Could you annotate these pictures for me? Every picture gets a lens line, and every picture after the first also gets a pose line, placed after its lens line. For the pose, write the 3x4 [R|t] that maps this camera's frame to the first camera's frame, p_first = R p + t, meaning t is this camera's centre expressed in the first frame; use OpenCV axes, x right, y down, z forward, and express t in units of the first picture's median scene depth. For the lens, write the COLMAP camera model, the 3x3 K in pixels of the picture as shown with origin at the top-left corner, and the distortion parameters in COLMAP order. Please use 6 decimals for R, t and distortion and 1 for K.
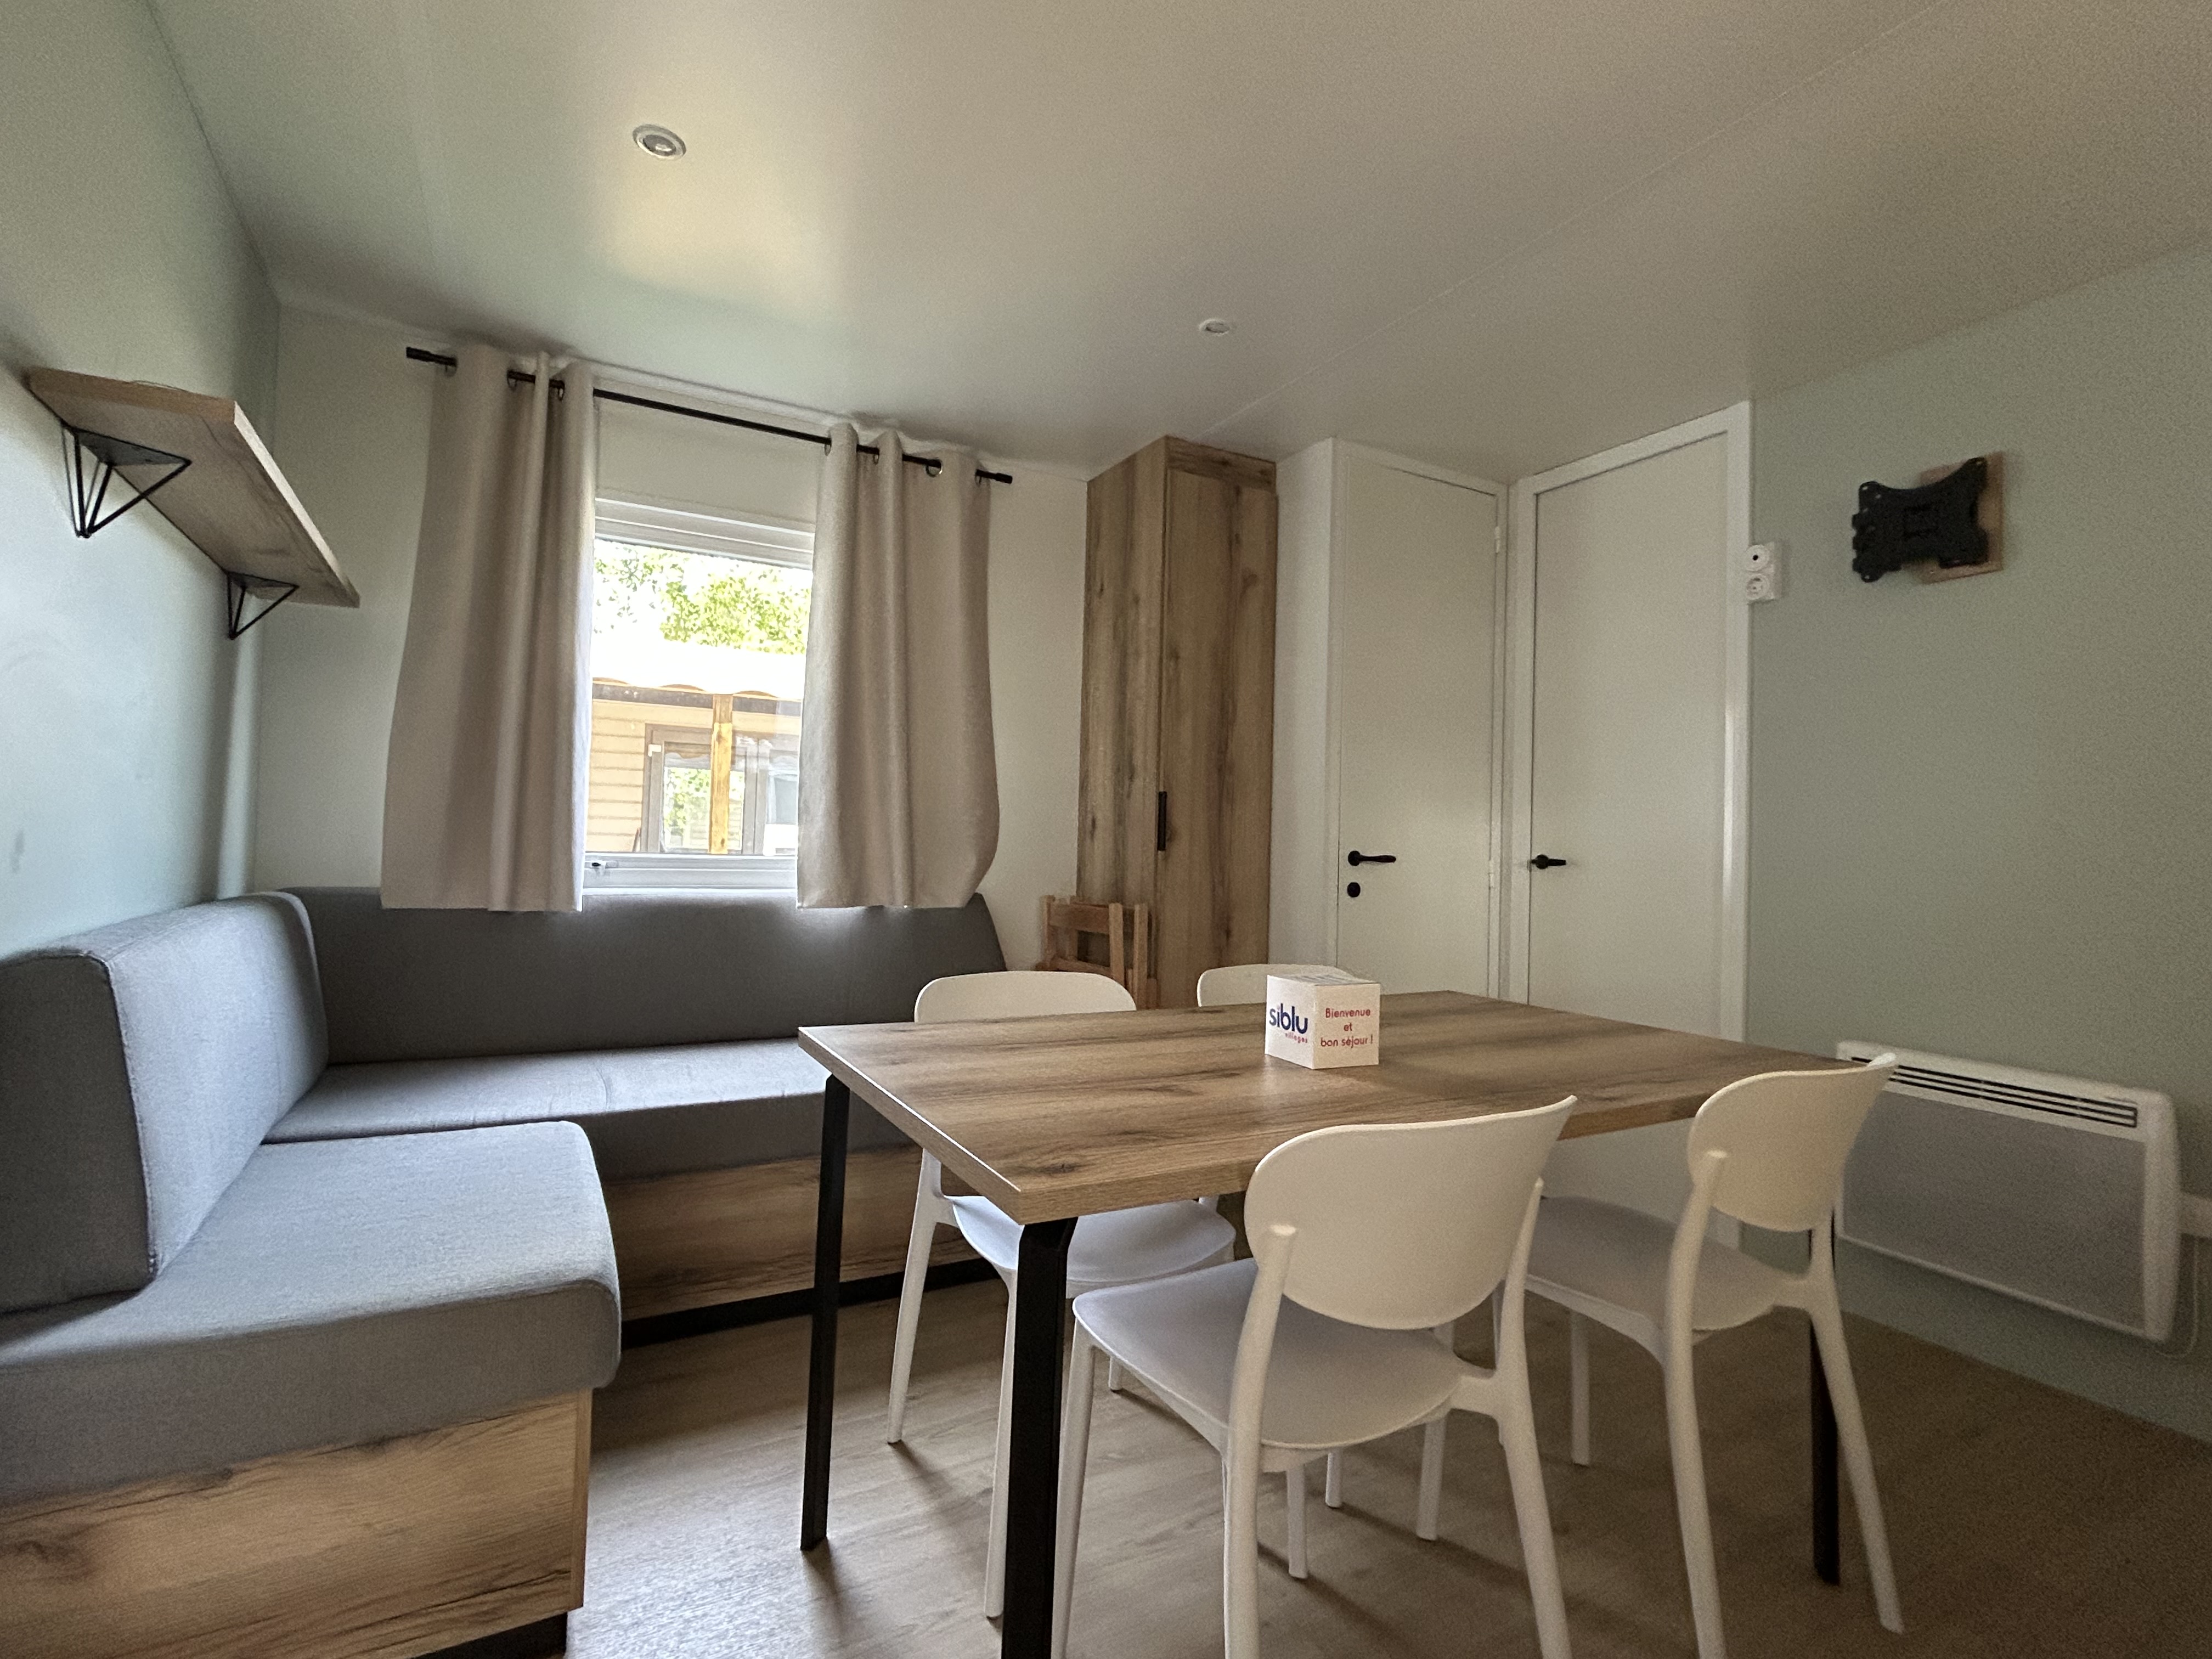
lens RADIAL K [[1032.6, 0, 1103.3], [0, 1032.6, 820.3], [0, 0, 1]] dist [-0.009581, 0.000613]
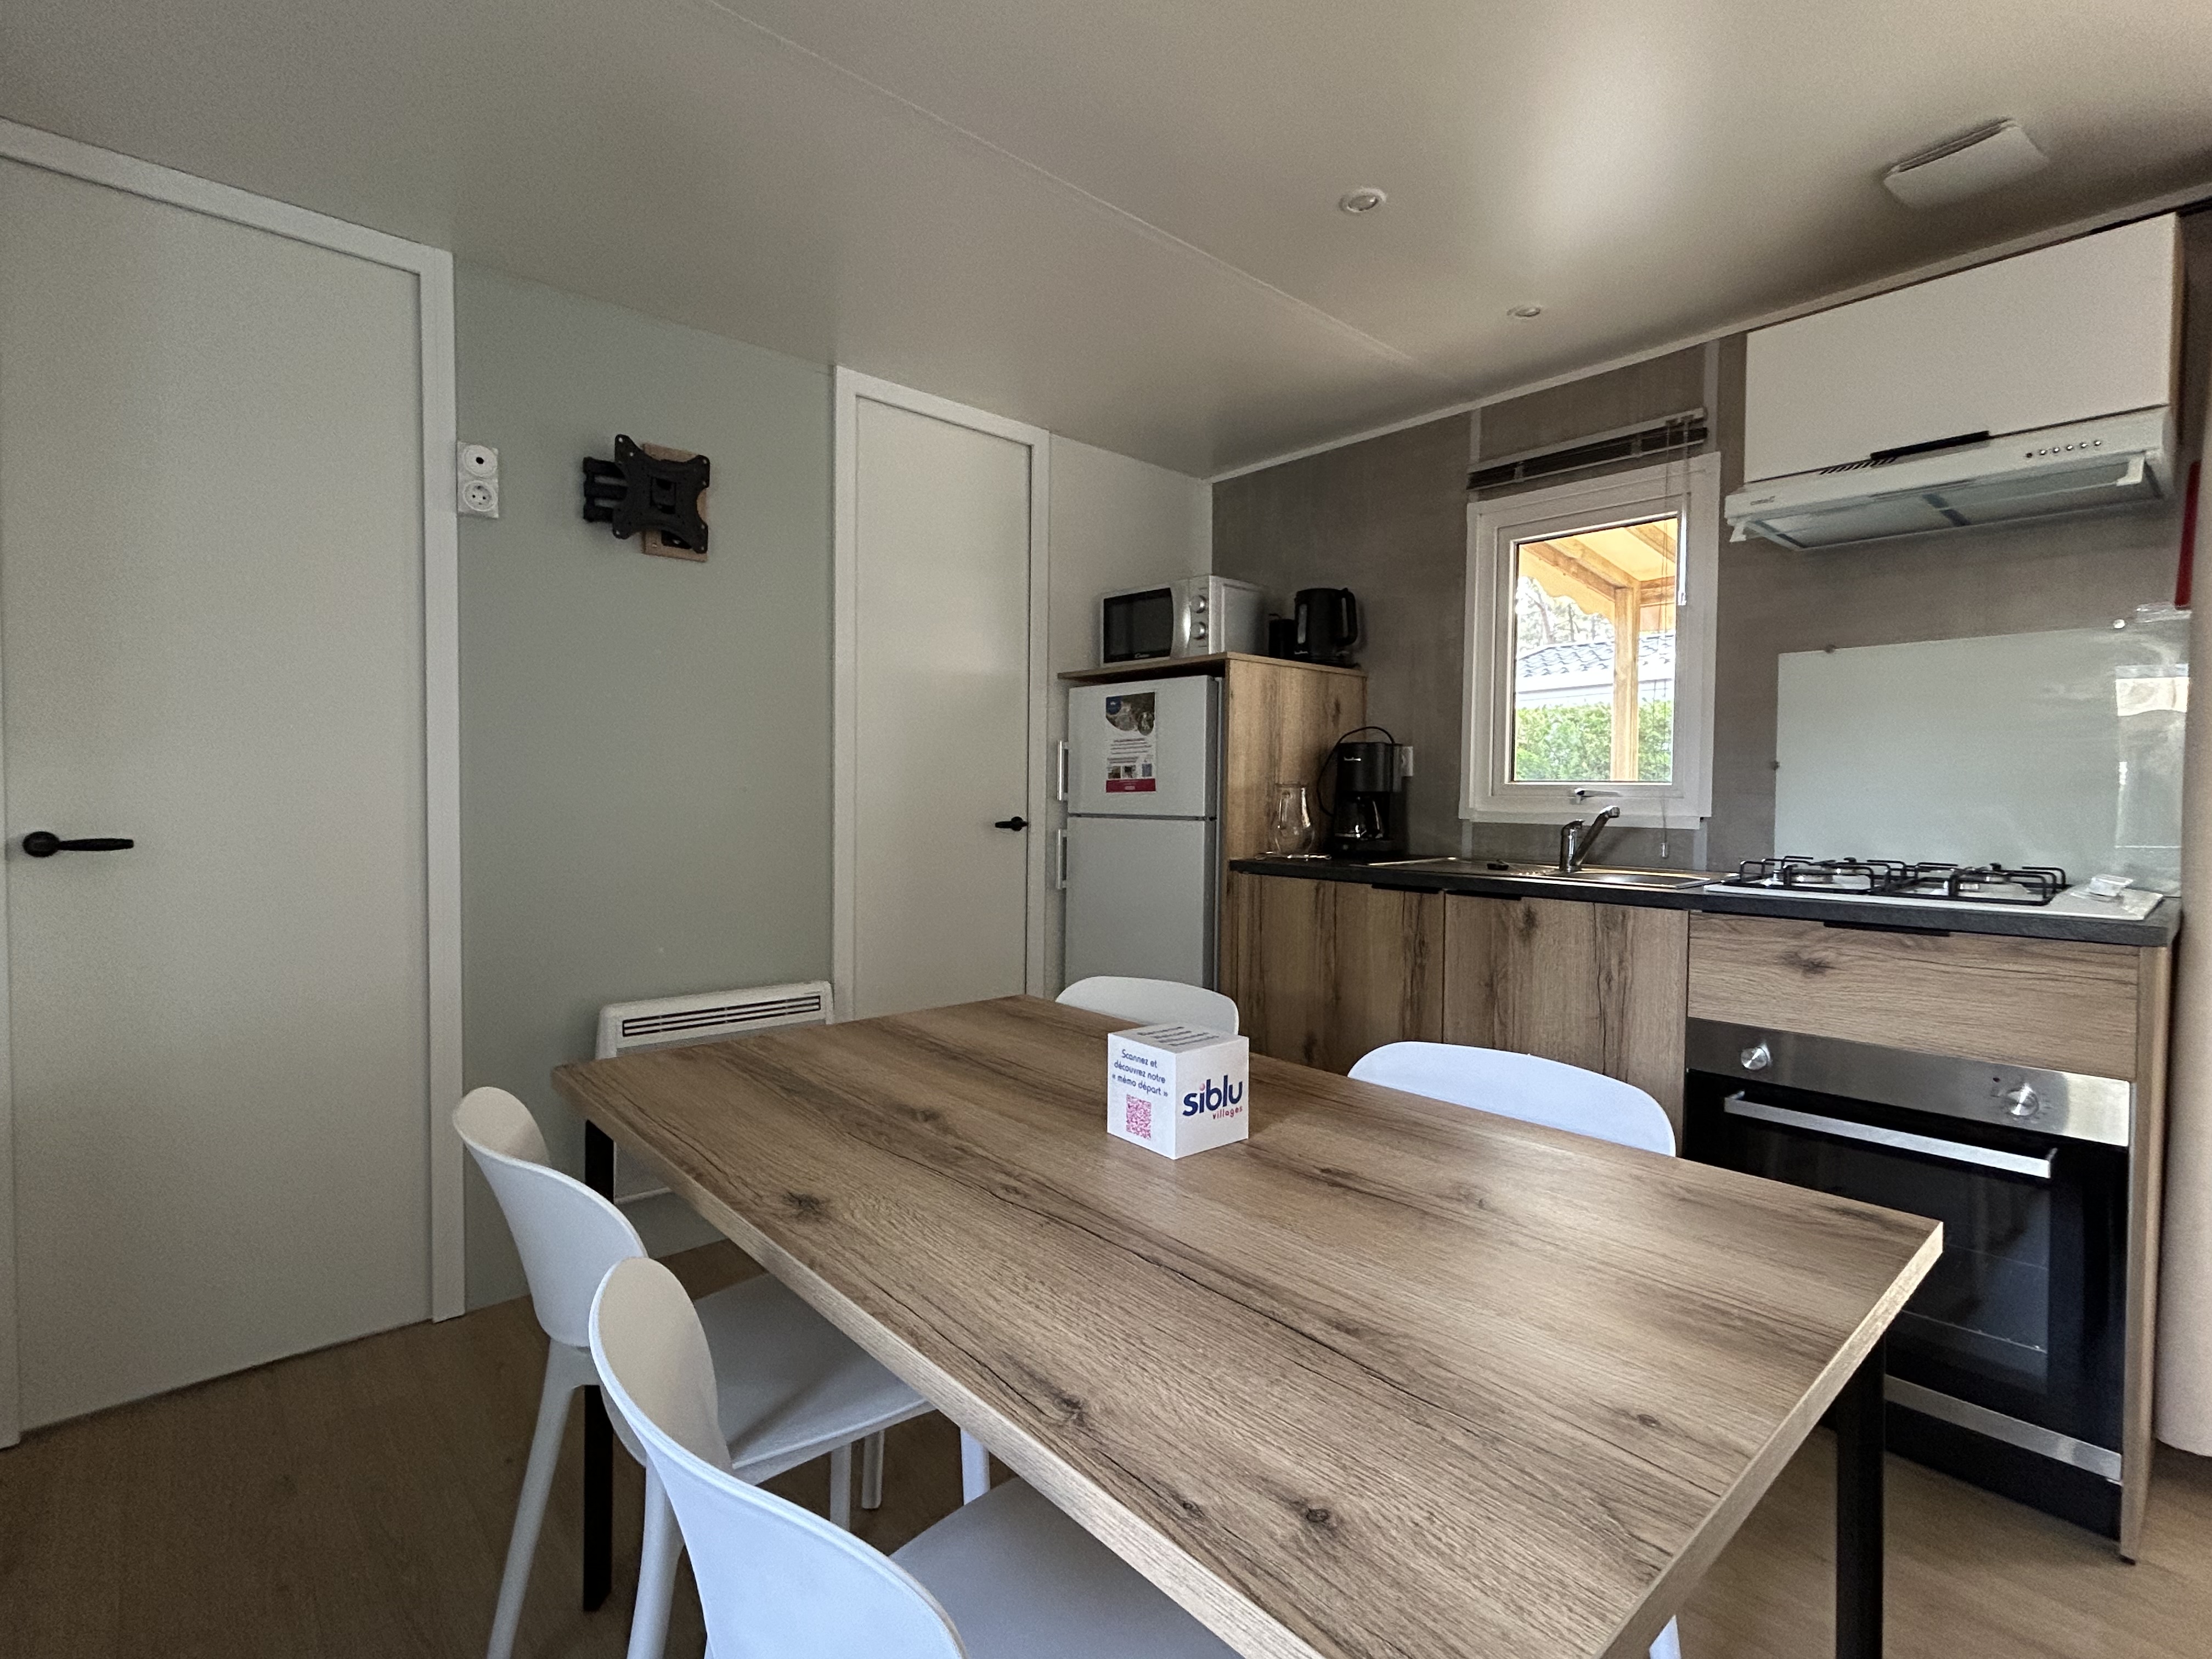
lens RADIAL K [[1032.6, 0, 1112.2], [0, 1032.6, 806.9], [0, 0, 1]] dist [-0.009581, 0.000613]
pose [[-0.227227, -0.044015, 0.972847, -0.257788], [-0.035713, 0.998683, 0.036842, -0.022752], [-0.973187, -0.026372, -0.228500, 0.597015]]
